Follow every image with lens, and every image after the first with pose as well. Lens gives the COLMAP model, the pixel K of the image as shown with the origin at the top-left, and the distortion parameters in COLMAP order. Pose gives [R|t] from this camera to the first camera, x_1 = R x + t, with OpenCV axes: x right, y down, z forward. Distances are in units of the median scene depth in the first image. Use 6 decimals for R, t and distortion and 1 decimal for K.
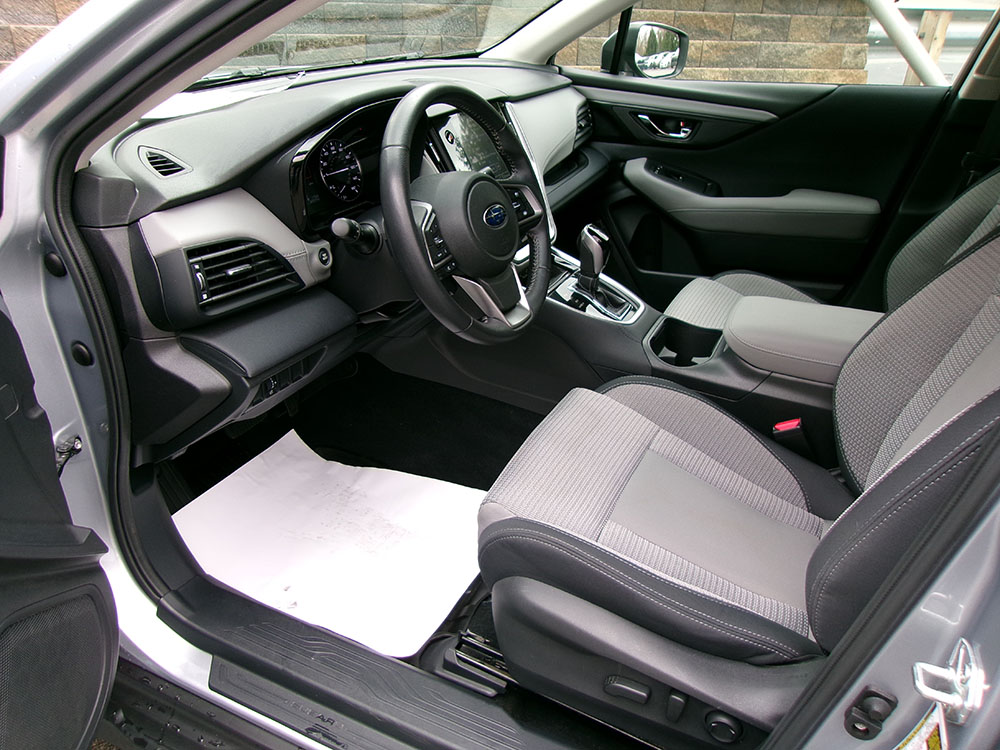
lens RADIAL K [[776.6, 0, 494.8], [0, 776.6, 373.1], [0, 0, 1]] dist [-0.021927, 0.053015]
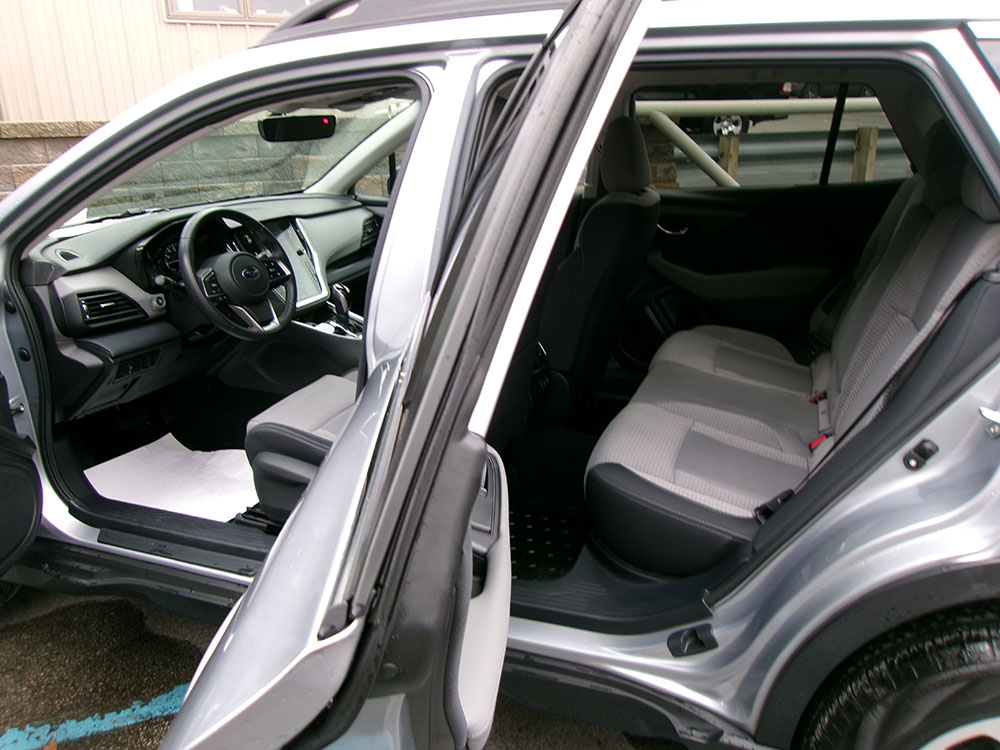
lens RADIAL K [[771.7, 0, 496.6], [0, 771.7, 372.9], [0, 0, 1]] dist [-0.005956, 0.016181]
pose [[0.995683, -0.076363, 0.052768, 0.490205], [0.083523, 0.985086, -0.150433, 0.378151], [-0.040493, 0.154191, 0.987211, -0.860371]]
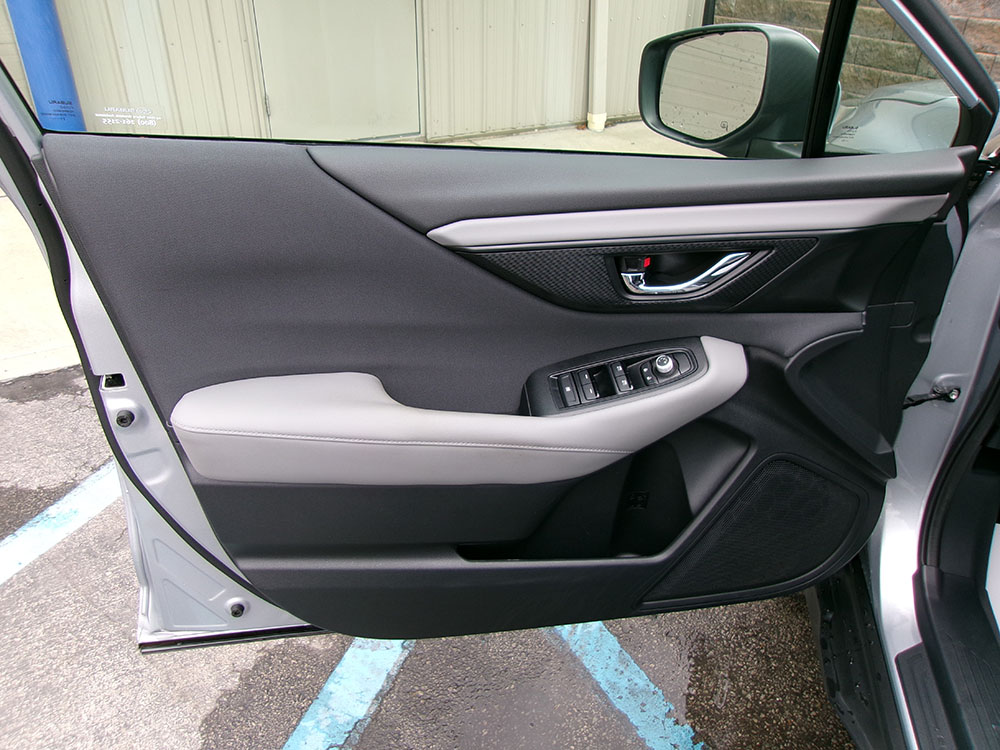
lens RADIAL K [[771.7, 0, 496.6], [0, 771.7, 372.9], [0, 0, 1]] dist [-0.005956, 0.016181]
pose [[0.247433, 0.492099, -0.834635, 0.172940], [-0.464133, 0.816354, 0.343725, -0.005005], [0.850504, 0.302333, 0.430393, 0.004901]]
